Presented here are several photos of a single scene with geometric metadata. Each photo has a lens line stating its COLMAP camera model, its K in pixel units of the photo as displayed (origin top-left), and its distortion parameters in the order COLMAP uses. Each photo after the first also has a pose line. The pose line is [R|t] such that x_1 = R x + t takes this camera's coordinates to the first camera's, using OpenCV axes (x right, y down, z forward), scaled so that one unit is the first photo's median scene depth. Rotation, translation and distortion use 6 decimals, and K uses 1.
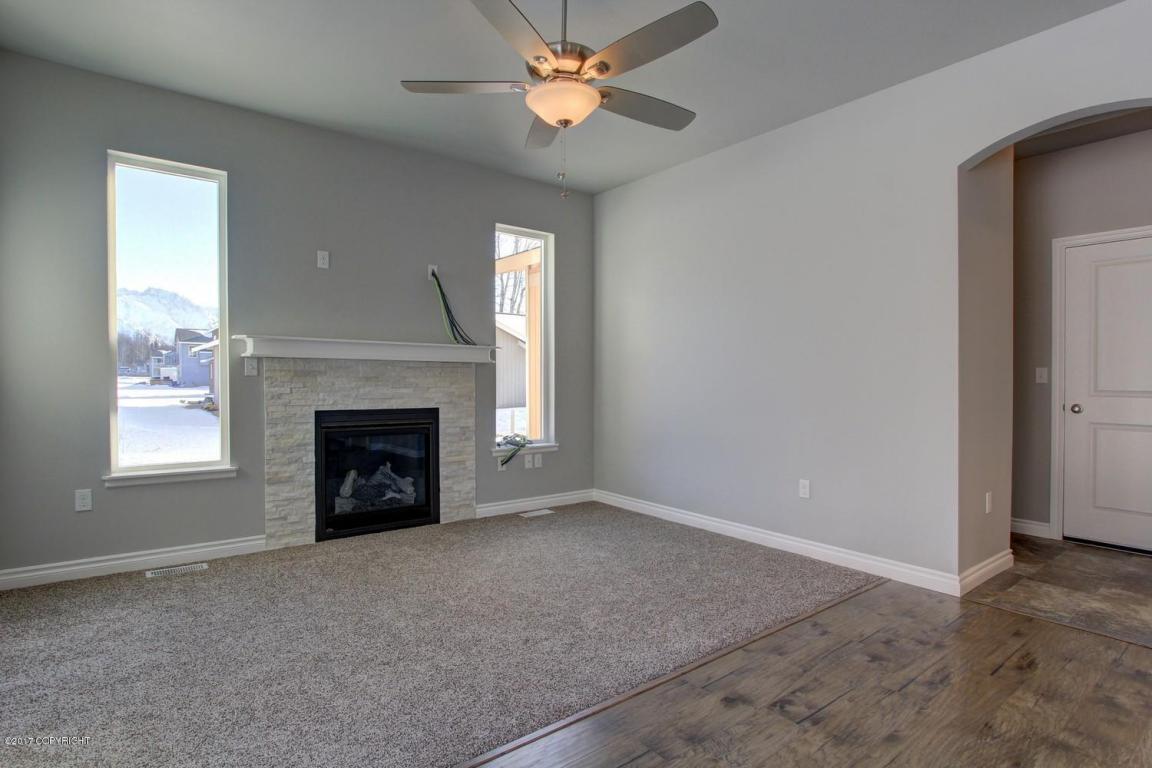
lens RADIAL K [[594.4, 0, 576.0], [0, 594.4, 381.0], [0, 0, 1]] dist [-0.016953, 0.000875]
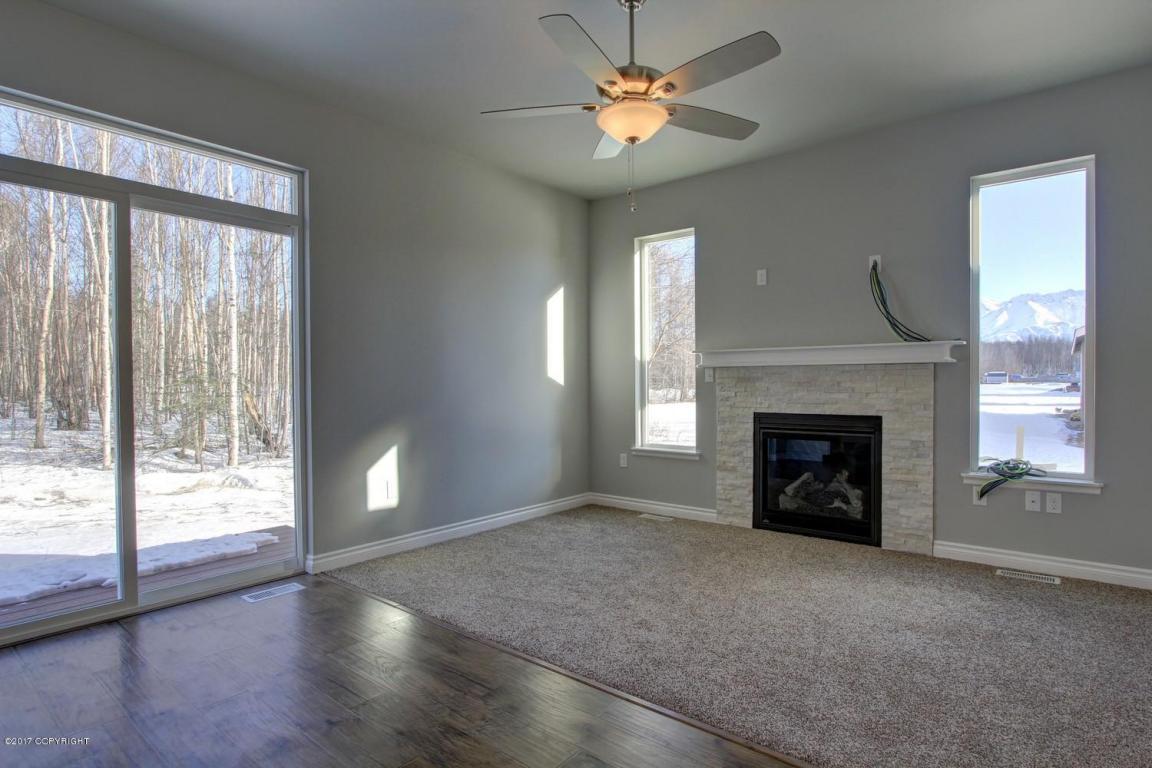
lens RADIAL K [[618.9, 0, 577.7], [0, 618.9, 389.2], [0, 0, 1]] dist [-0.019072, 0.000412]
pose [[0.207846, 0.000427, -0.978161, 0.596554], [0.001814, 0.999998, 0.000822, 0.003802], [0.978160, -0.001945, 0.207845, 0.390101]]
